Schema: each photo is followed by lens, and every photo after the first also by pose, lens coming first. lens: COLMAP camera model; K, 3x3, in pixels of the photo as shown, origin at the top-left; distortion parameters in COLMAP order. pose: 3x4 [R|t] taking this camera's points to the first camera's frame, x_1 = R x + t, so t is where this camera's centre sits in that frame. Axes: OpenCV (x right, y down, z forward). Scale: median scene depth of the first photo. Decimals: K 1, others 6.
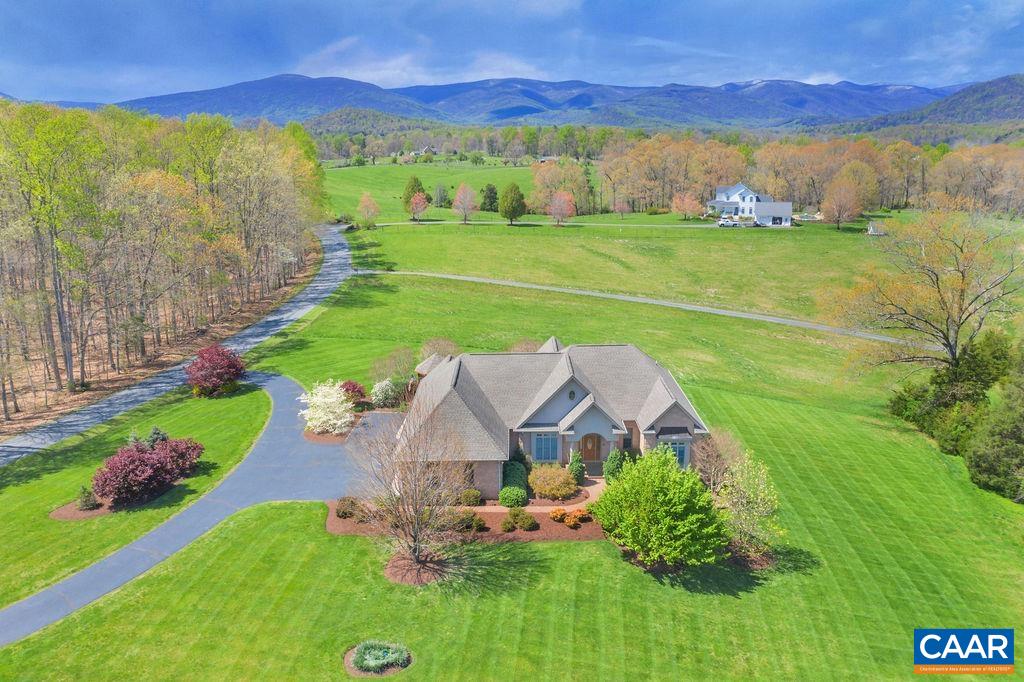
lens RADIAL K [[797.6, 0, 514.6], [0, 797.6, 338.2], [0, 0, 1]] dist [-0.022567, -0.001745]
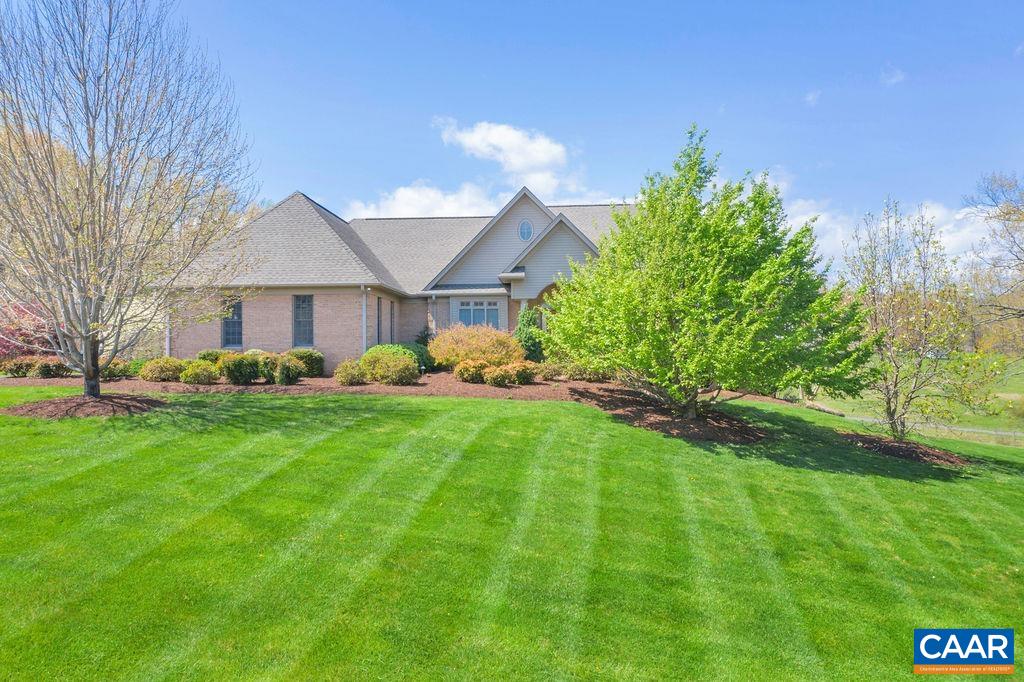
lens RADIAL K [[797.6, 0, 510.9], [0, 797.6, 336.2], [0, 0, 1]] dist [-0.022567, -0.001745]
pose [[0.999143, -0.003427, -0.041261, 0.107065], [-0.007572, 0.964638, -0.263468, 0.362210], [0.040705, 0.263554, 0.963785, 0.625564]]
